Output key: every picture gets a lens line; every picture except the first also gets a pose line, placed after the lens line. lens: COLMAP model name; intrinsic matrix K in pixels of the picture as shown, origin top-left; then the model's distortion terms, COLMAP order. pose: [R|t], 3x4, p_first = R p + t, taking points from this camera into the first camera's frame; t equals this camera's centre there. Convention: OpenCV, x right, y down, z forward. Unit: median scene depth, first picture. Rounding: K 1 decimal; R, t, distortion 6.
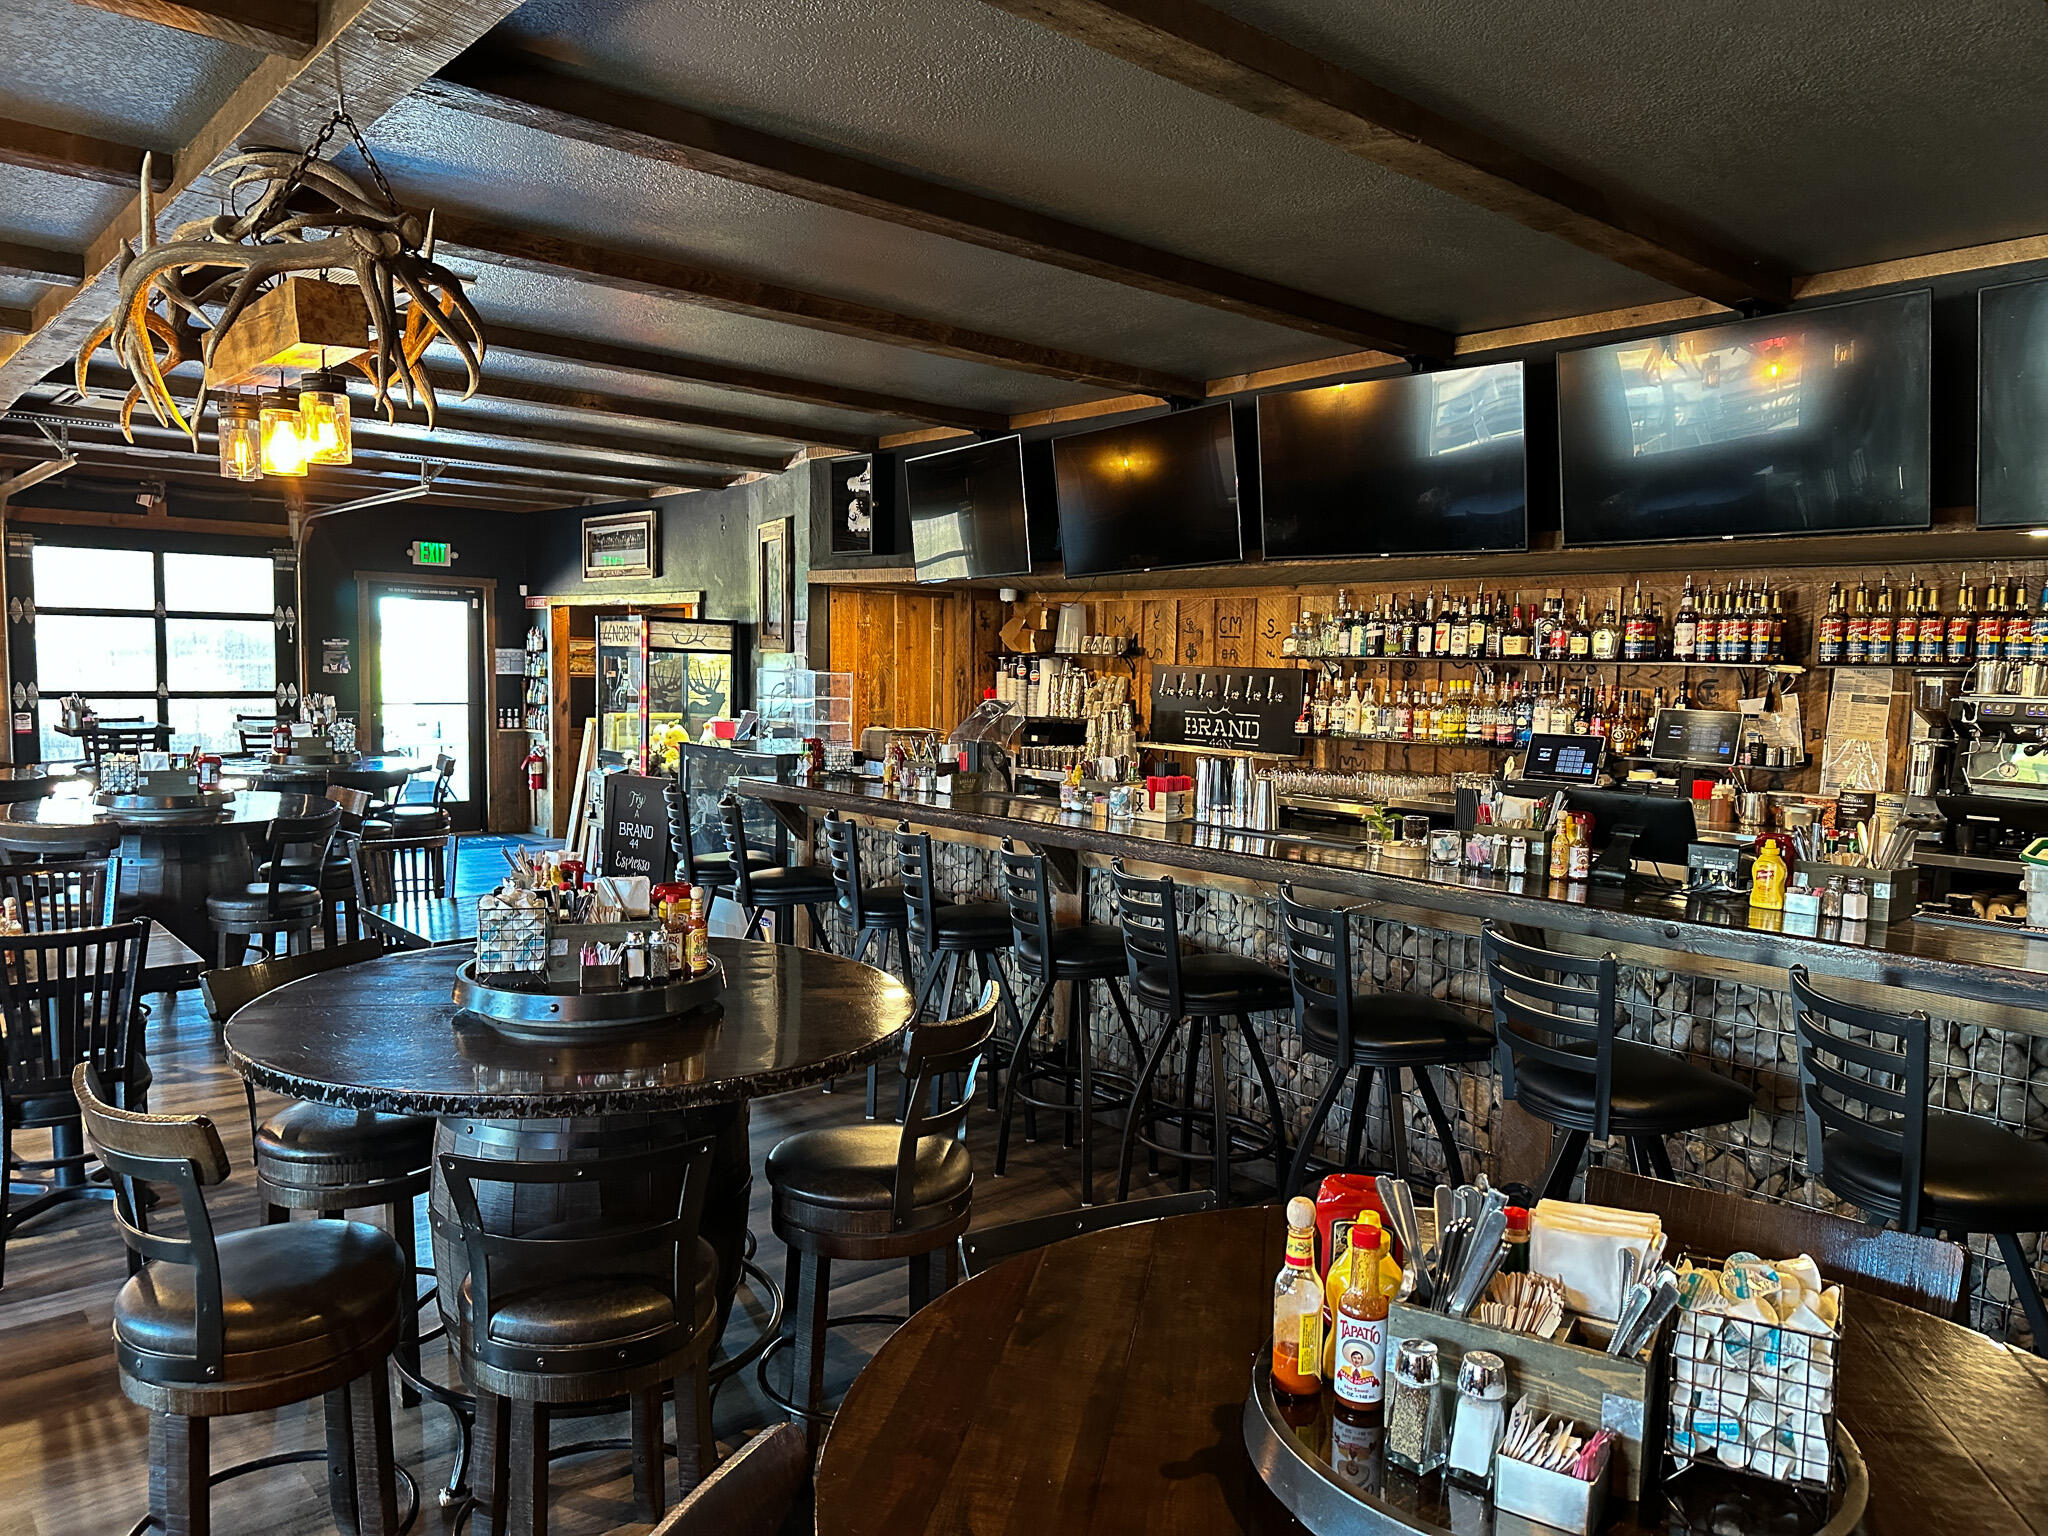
lens RADIAL K [[1449.1, 0, 1020.5], [0, 1449.1, 769.2], [0, 0, 1]] dist [0.041912, -0.047064]
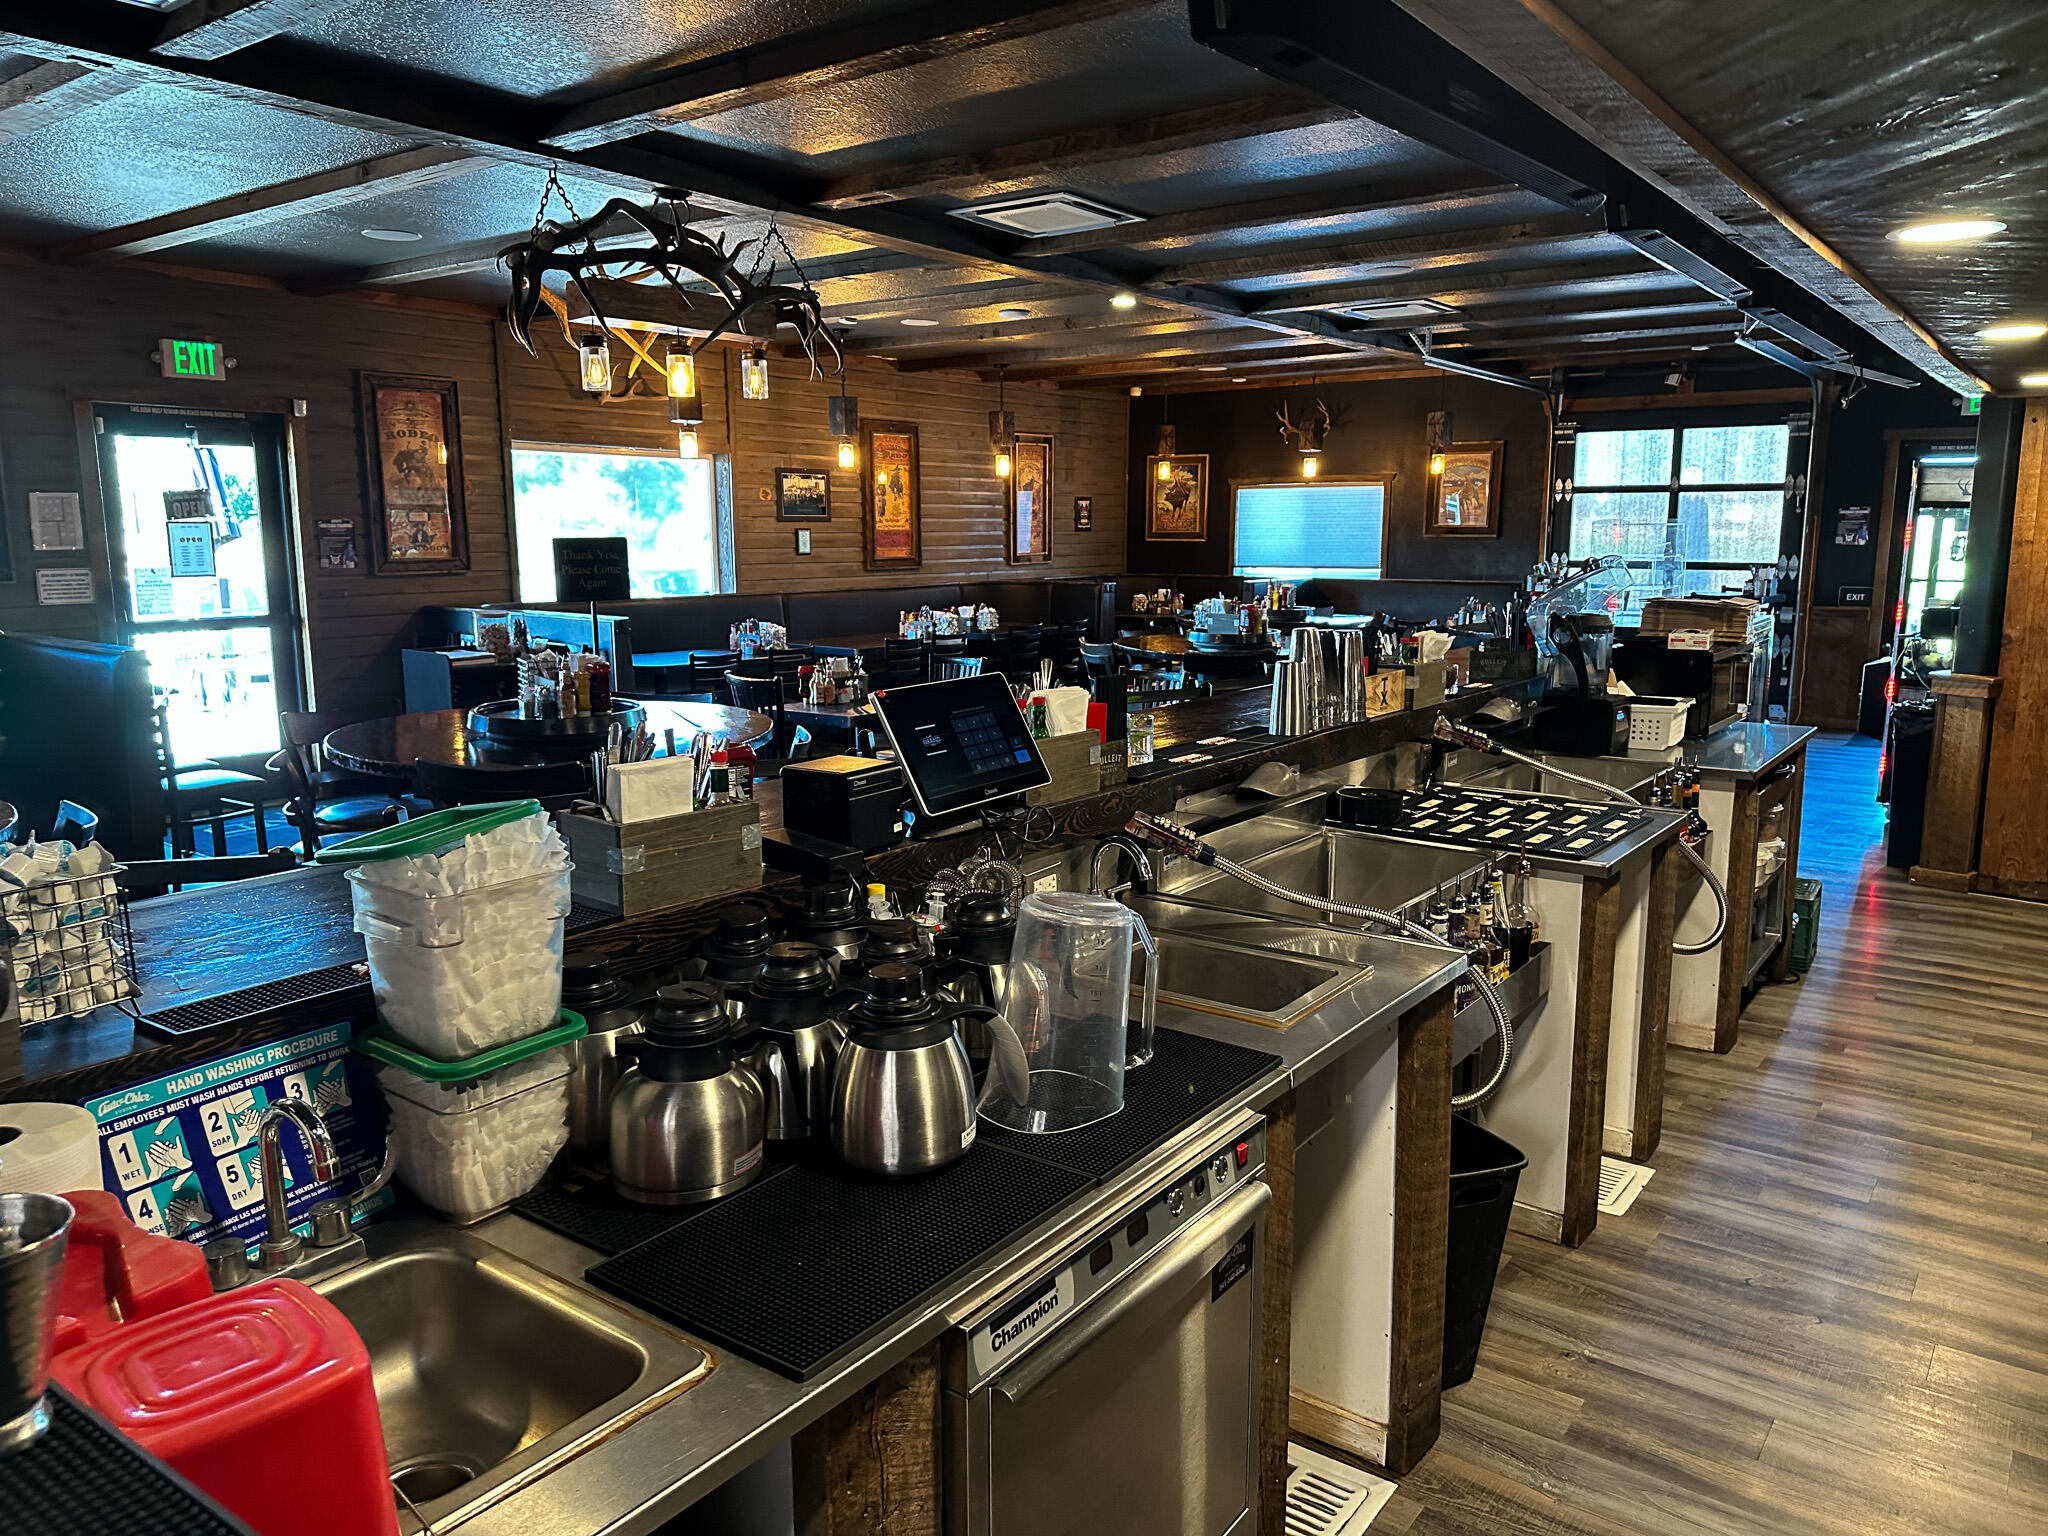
lens RADIAL K [[1449.1, 0, 1028.7], [0, 1449.1, 784.5], [0, 0, 1]] dist [0.041912, -0.047064]
pose [[0.208596, 0.151686, -0.966167, 0.348396], [-0.068385, 0.987743, 0.140309, -0.010622], [0.975608, 0.036803, 0.216413, 0.311807]]
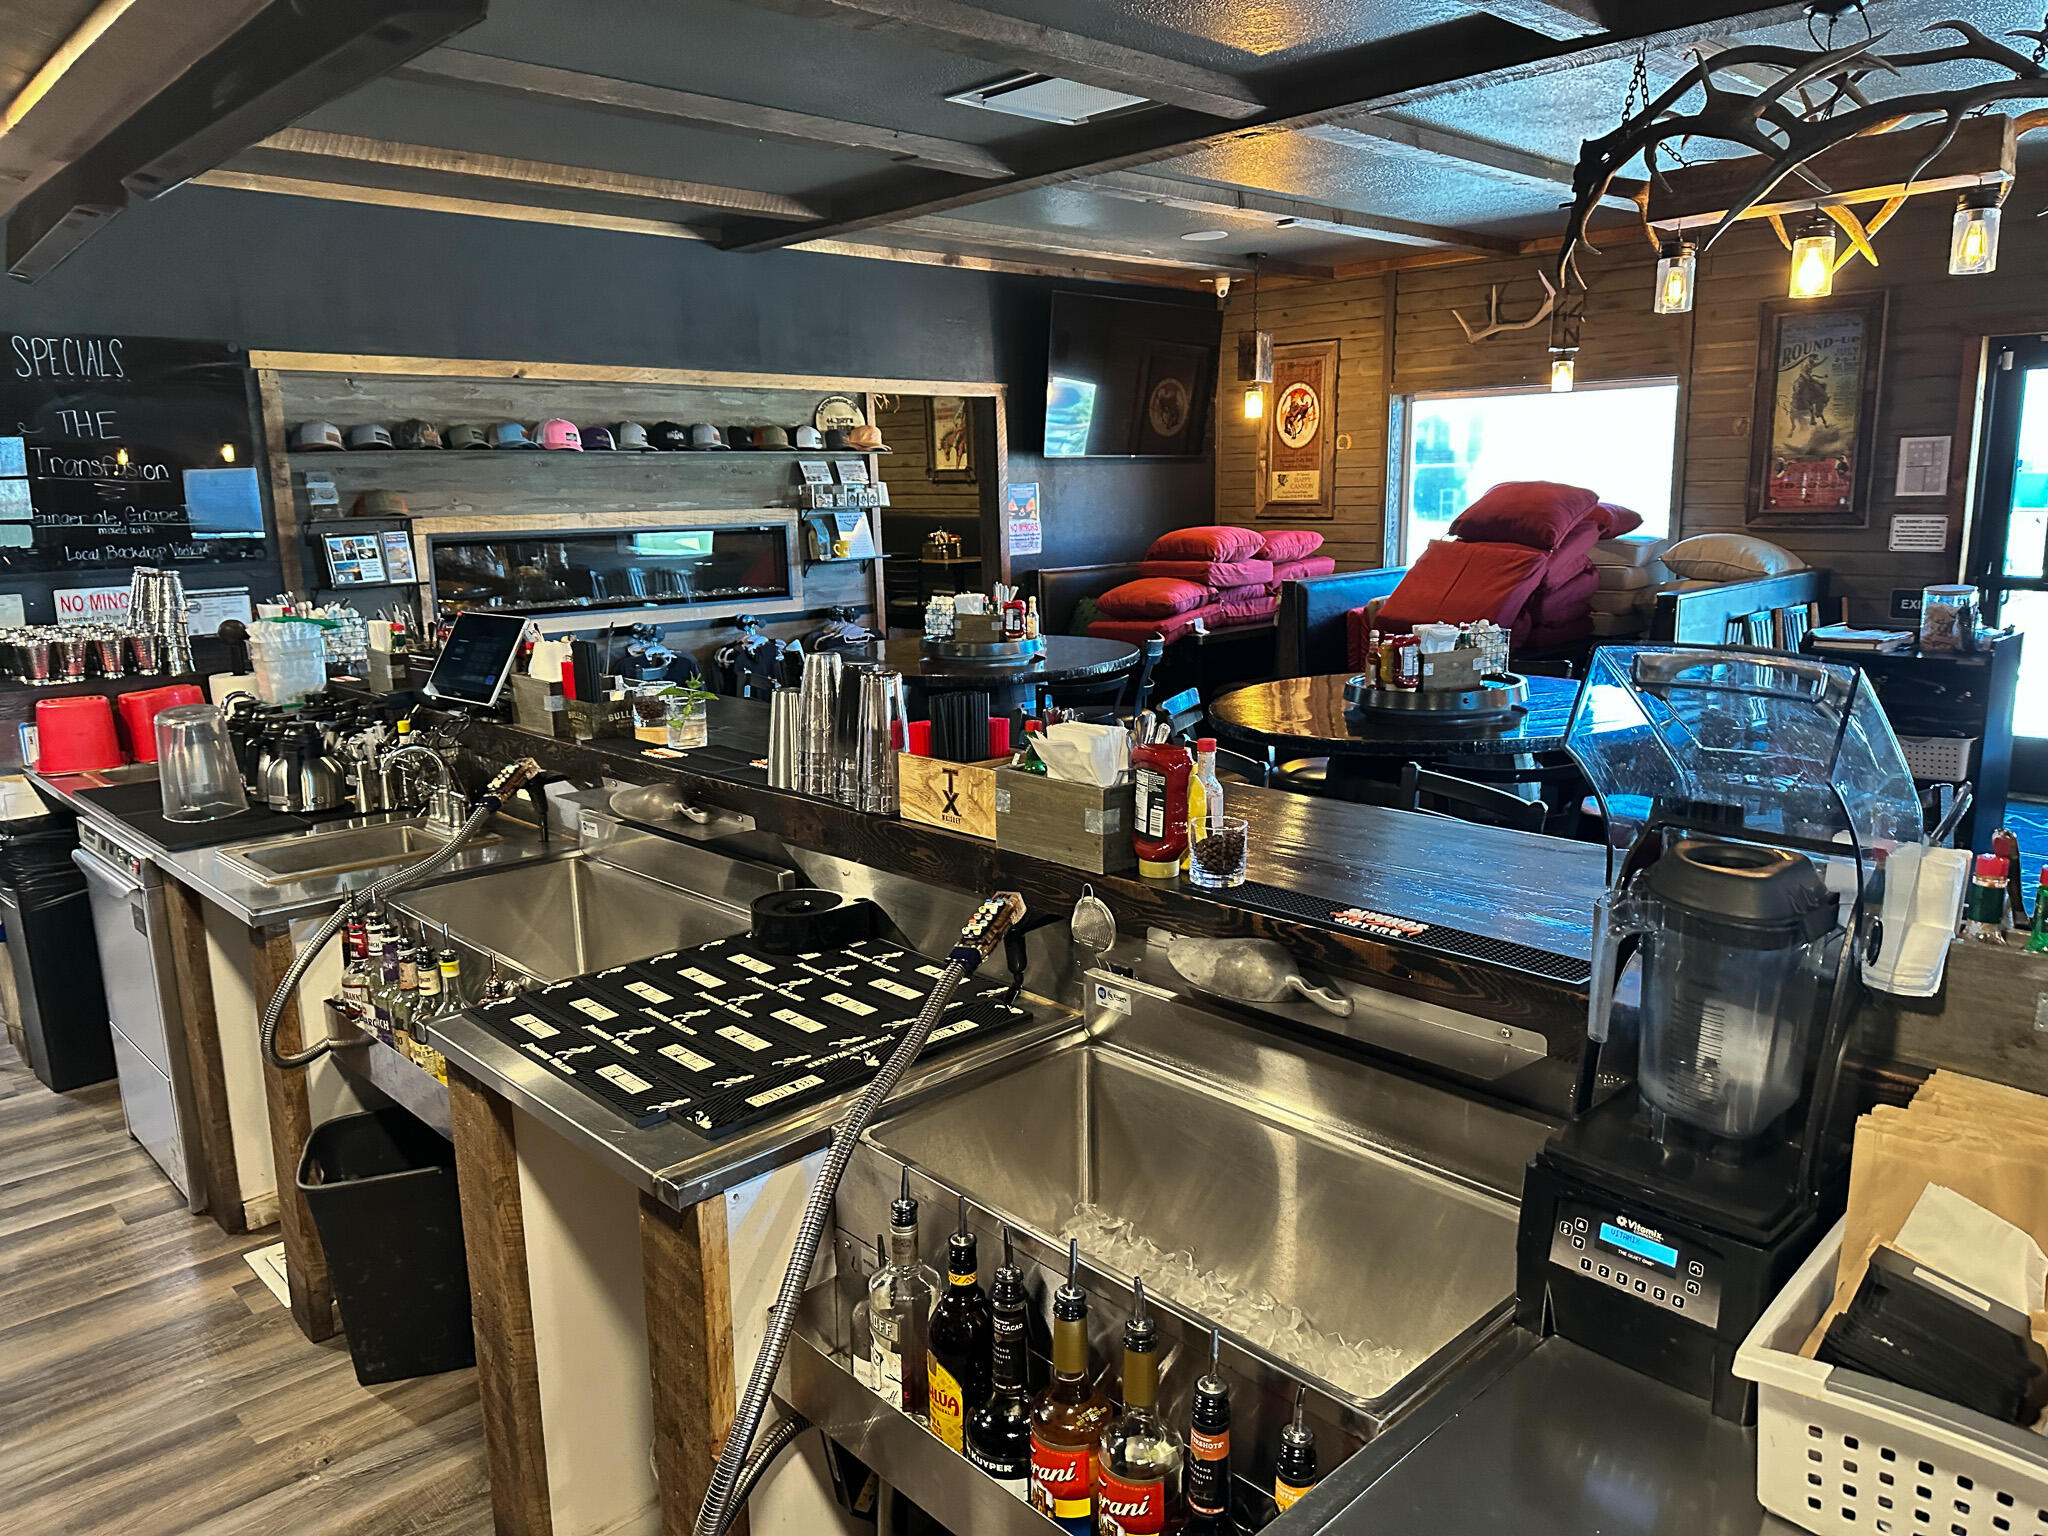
lens RADIAL K [[1449.1, 0, 1032.4], [0, 1449.1, 763.7], [0, 0, 1]] dist [0.041912, -0.047064]
pose [[-0.998868, 0.008364, -0.046832, -0.036817], [-0.004065, 0.965814, 0.259203, -0.051689], [0.047399, 0.259099, -0.964687, 0.738695]]
